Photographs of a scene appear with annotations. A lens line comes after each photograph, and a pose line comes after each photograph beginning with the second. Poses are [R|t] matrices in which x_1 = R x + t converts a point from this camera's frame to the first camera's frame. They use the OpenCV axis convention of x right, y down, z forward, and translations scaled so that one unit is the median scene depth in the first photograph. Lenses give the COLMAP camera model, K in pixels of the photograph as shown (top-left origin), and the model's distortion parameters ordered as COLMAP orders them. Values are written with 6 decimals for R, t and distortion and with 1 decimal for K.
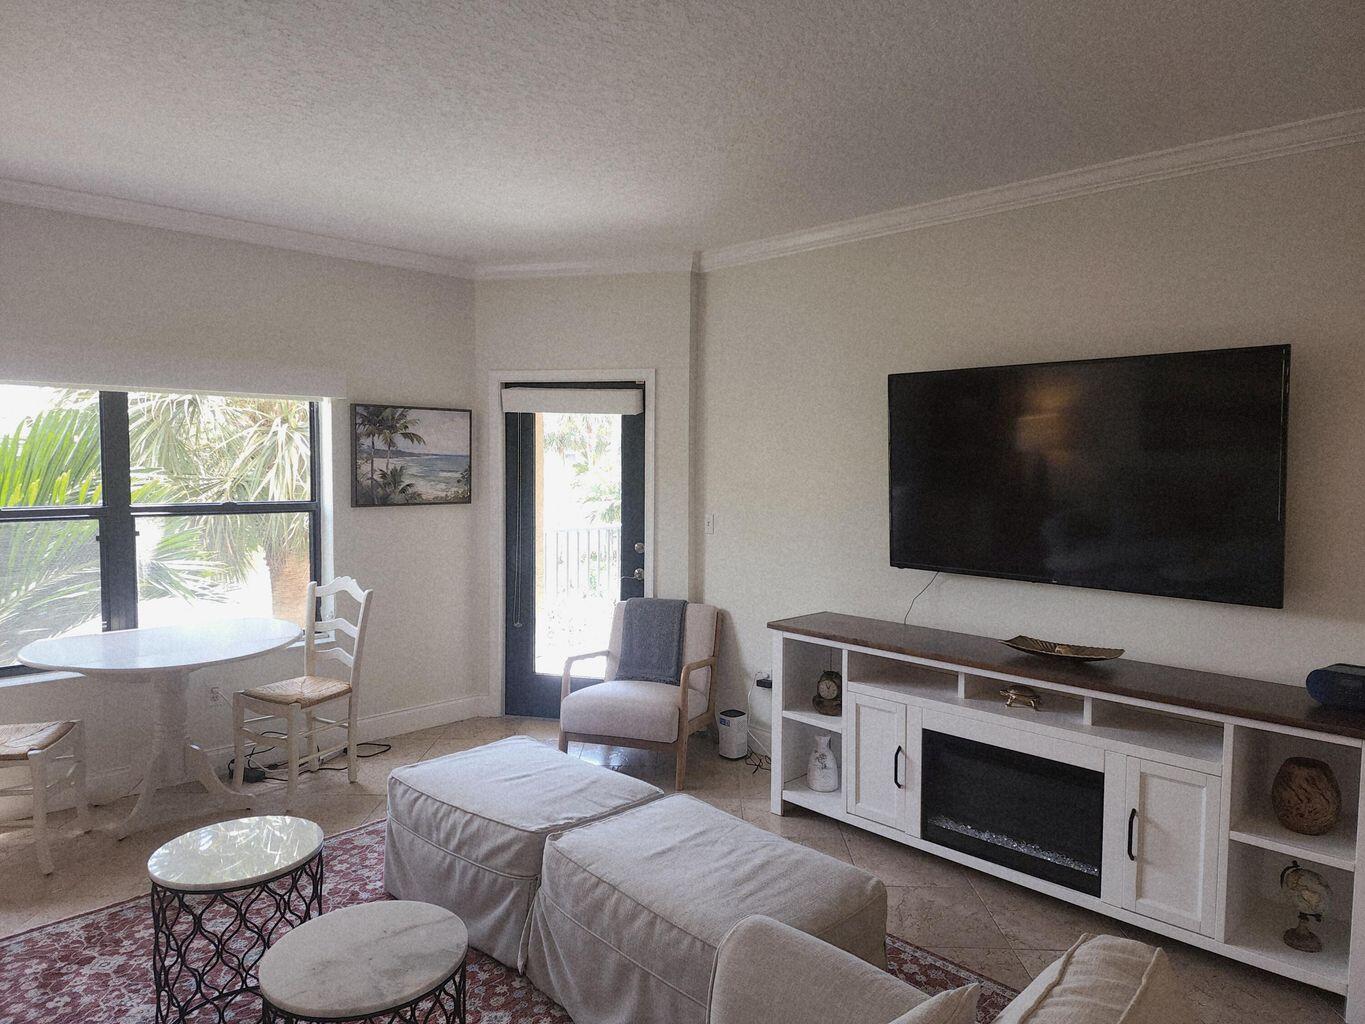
lens RADIAL K [[901.4, 0, 682.5], [0, 901.4, 512.0], [0, 0, 1]] dist [0.090543, -0.096964]
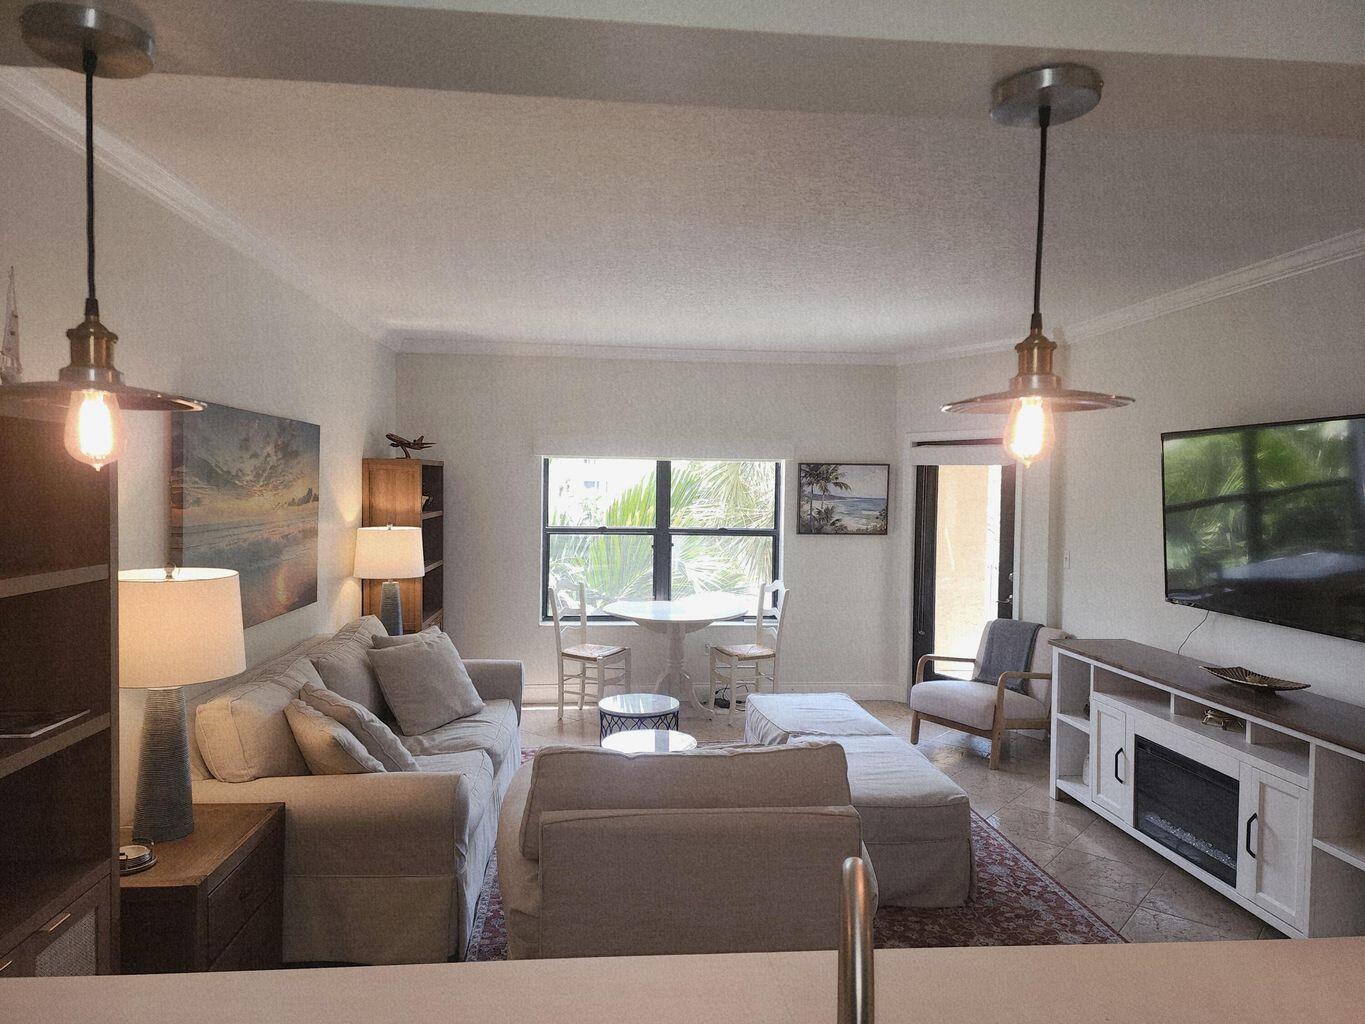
lens RADIAL K [[901.4, 0, 682.5], [0, 901.4, 512.0], [0, 0, 1]] dist [0.090543, -0.096964]
pose [[0.776926, 0.020069, -0.629272, 0.410063], [-0.044675, 0.998730, -0.023305, 0.001212], [0.628005, 0.046219, 0.776835, -0.236099]]
